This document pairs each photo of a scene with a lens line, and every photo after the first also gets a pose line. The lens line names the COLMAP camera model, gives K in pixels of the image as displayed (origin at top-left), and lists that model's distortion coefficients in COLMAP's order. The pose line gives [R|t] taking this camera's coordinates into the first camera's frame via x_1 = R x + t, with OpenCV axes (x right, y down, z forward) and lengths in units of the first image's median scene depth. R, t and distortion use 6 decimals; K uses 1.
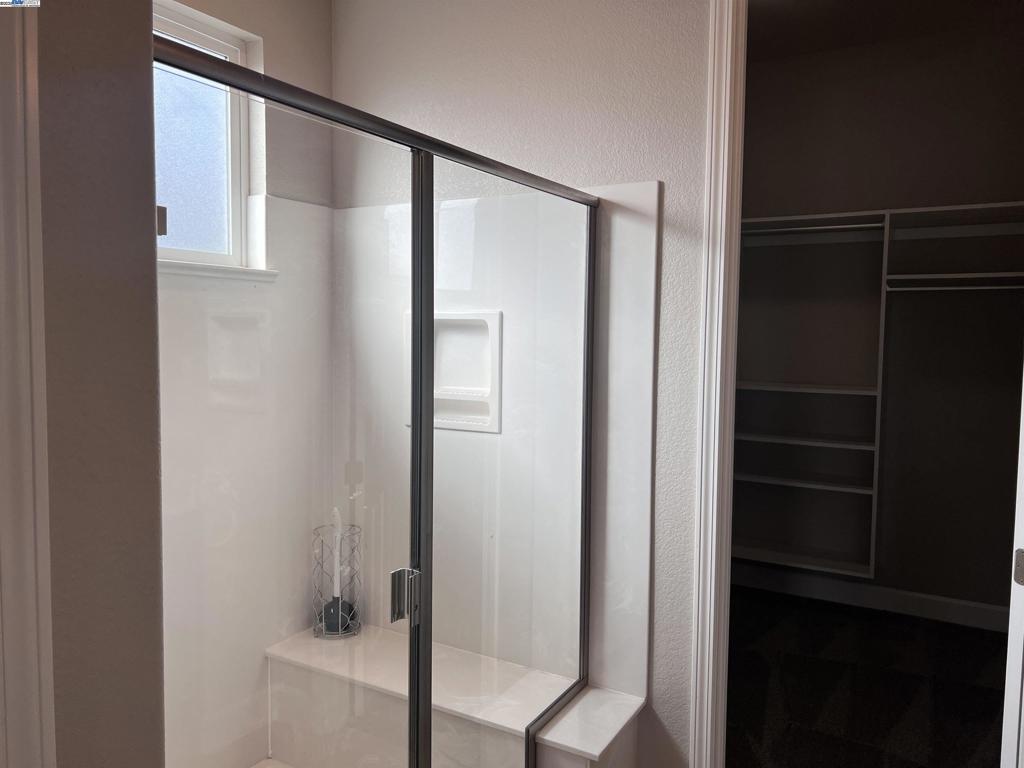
lens RADIAL K [[778.1, 0, 506.8], [0, 778.1, 381.1], [0, 0, 1]] dist [0.015114, -0.011311]
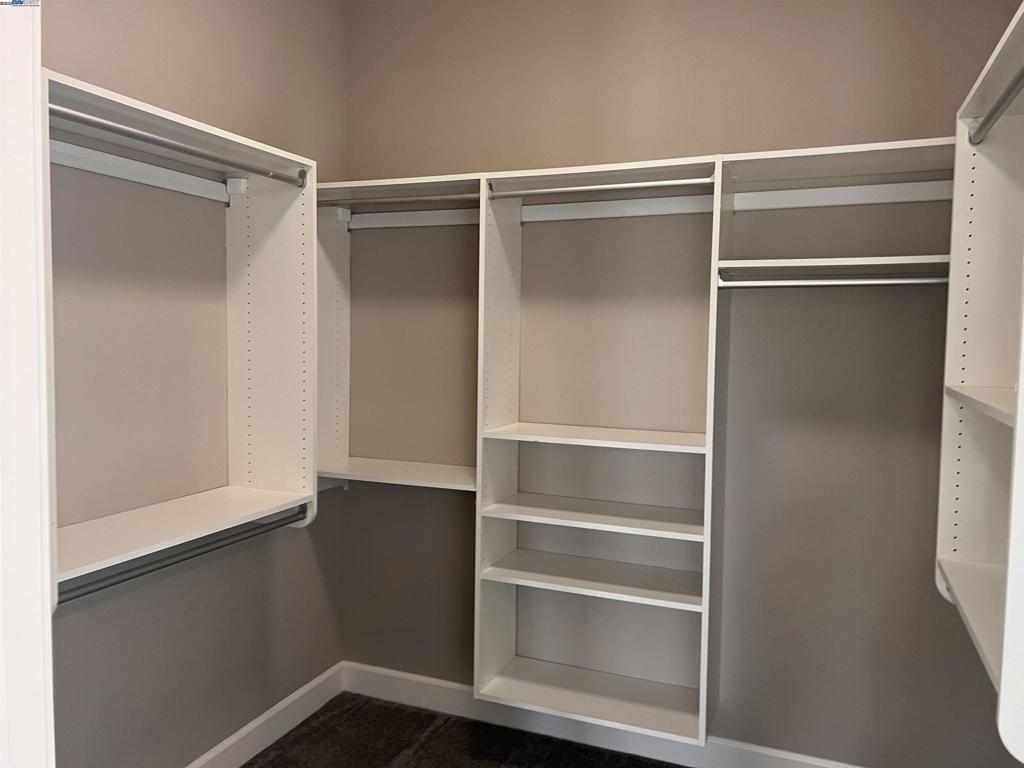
lens RADIAL K [[778.1, 0, 512.6], [0, 778.1, 377.3], [0, 0, 1]] dist [0.015114, -0.011311]
pose [[0.980409, -0.023940, 0.195515, 0.324295], [0.018624, 0.999406, 0.028985, -0.102865], [-0.196092, -0.024775, 0.980272, 0.674932]]
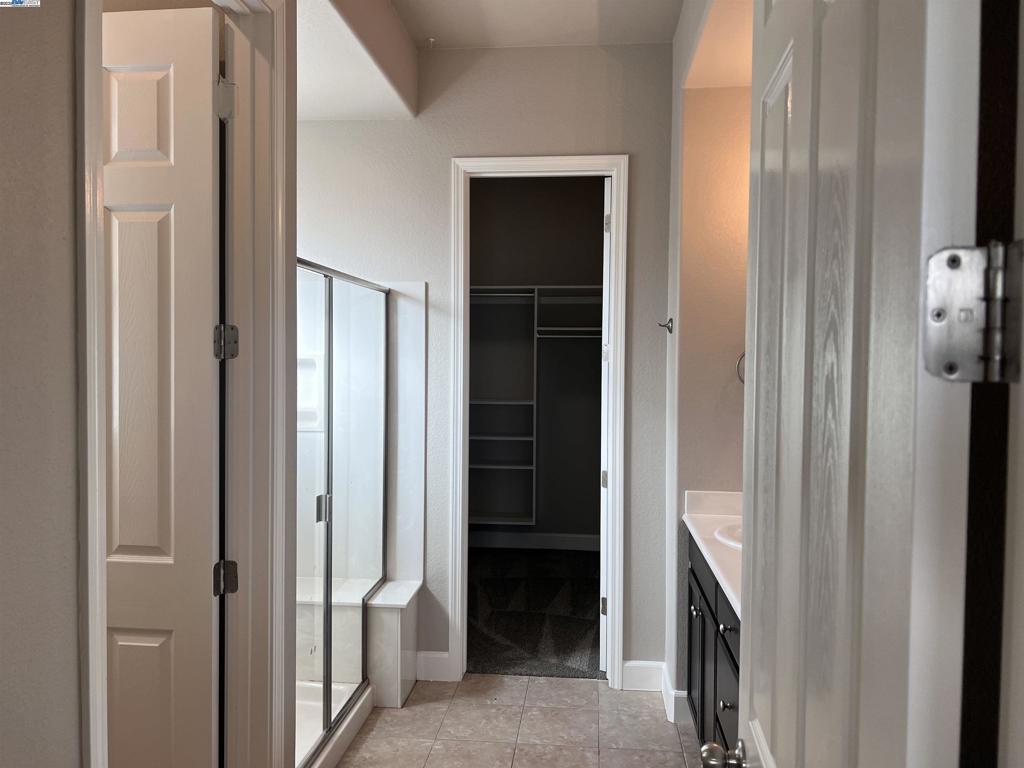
lens RADIAL K [[778.1, 0, 511.5], [0, 778.1, 382.9], [0, 0, 1]] dist [0.015114, -0.011311]
pose [[0.909054, -0.017903, 0.416294, -0.338845], [0.031856, 0.999139, -0.026595, 0.024938], [-0.415460, 0.037438, 0.908841, -0.630130]]
